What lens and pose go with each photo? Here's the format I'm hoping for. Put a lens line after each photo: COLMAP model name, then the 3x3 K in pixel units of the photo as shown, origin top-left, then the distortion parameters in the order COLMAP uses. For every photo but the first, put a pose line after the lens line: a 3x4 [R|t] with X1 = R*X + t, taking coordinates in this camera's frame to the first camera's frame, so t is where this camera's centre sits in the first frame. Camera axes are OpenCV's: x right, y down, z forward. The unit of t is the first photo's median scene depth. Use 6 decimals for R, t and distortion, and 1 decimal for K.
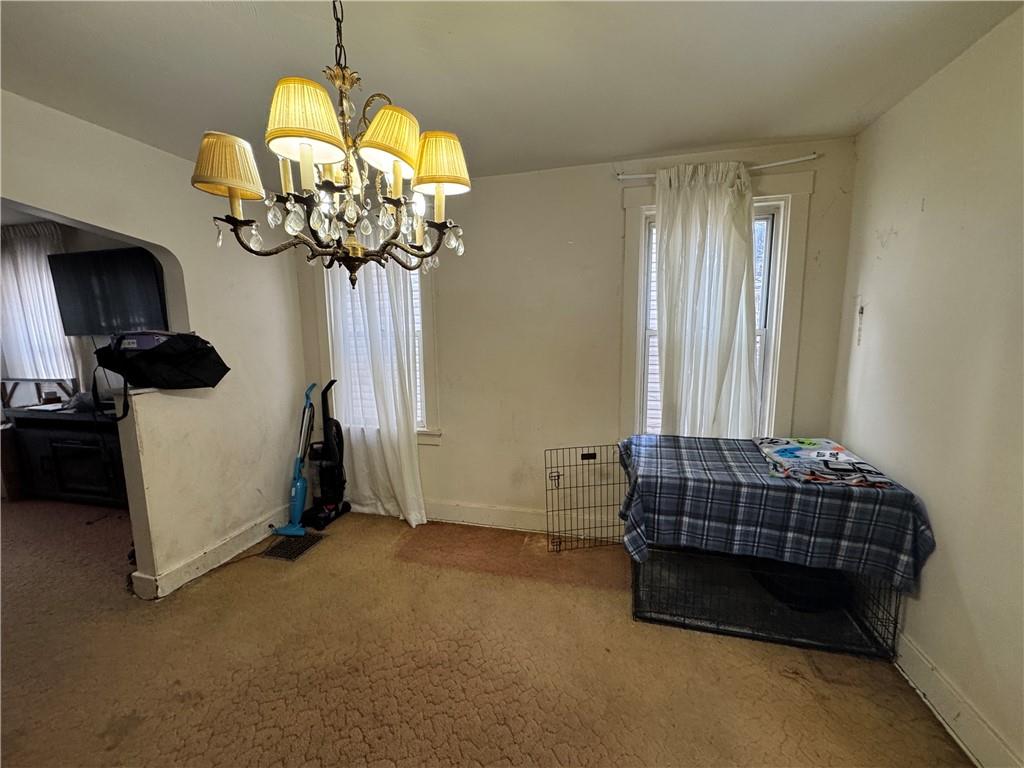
lens RADIAL K [[409.9, 0, 514.3], [0, 409.9, 387.7], [0, 0, 1]] dist [-0.002462, -0.000273]
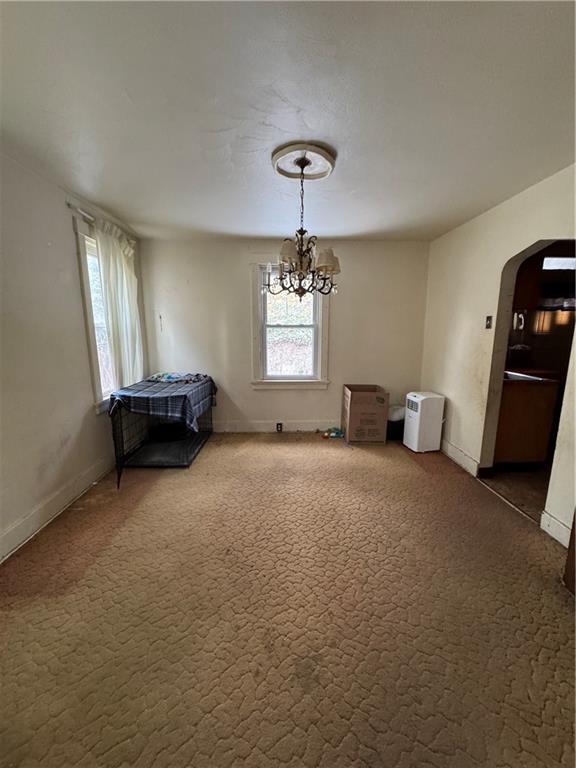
lens RADIAL K [[307.4, 0, 287.6], [0, 307.4, 381.0], [0, 0, 1]] dist [-0.002462, -0.000273]
pose [[-0.269366, -0.155847, 0.950344, -1.178338], [0.152171, 0.967534, 0.201797, -0.073404], [-0.950940, 0.198972, -0.236905, 0.795523]]
